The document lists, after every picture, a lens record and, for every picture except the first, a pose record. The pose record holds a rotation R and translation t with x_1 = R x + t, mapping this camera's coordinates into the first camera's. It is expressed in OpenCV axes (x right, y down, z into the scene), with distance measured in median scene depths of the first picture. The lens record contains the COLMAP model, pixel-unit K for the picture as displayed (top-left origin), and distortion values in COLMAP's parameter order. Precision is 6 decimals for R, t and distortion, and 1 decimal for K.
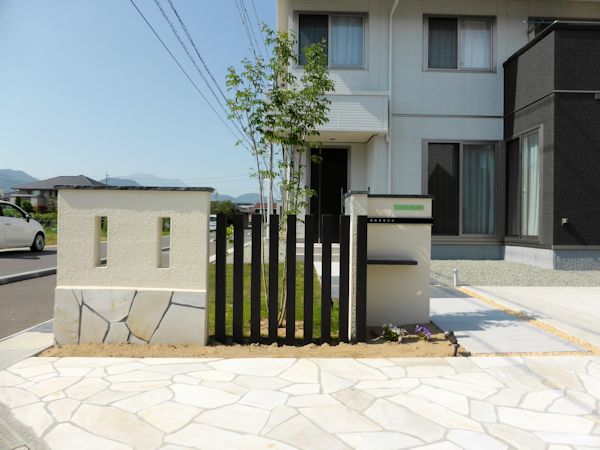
lens RADIAL K [[441.0, 0, 300.0], [0, 441.0, 225.0], [0, 0, 1]] dist [-0.053796, 0.055786]
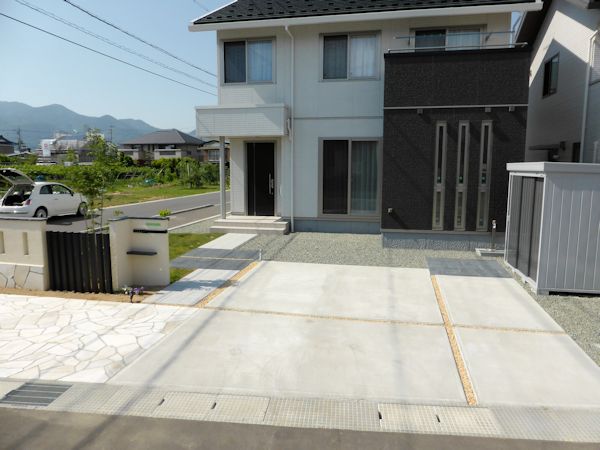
lens RADIAL K [[441.0, 0, 300.0], [0, 441.0, 225.0], [0, 0, 1]] dist [-0.053796, 0.055786]
pose [[0.973635, 0.021106, -0.227134, 1.343525], [0.008617, 0.991597, 0.129079, -0.285857], [0.227949, -0.127633, 0.965271, -0.689277]]
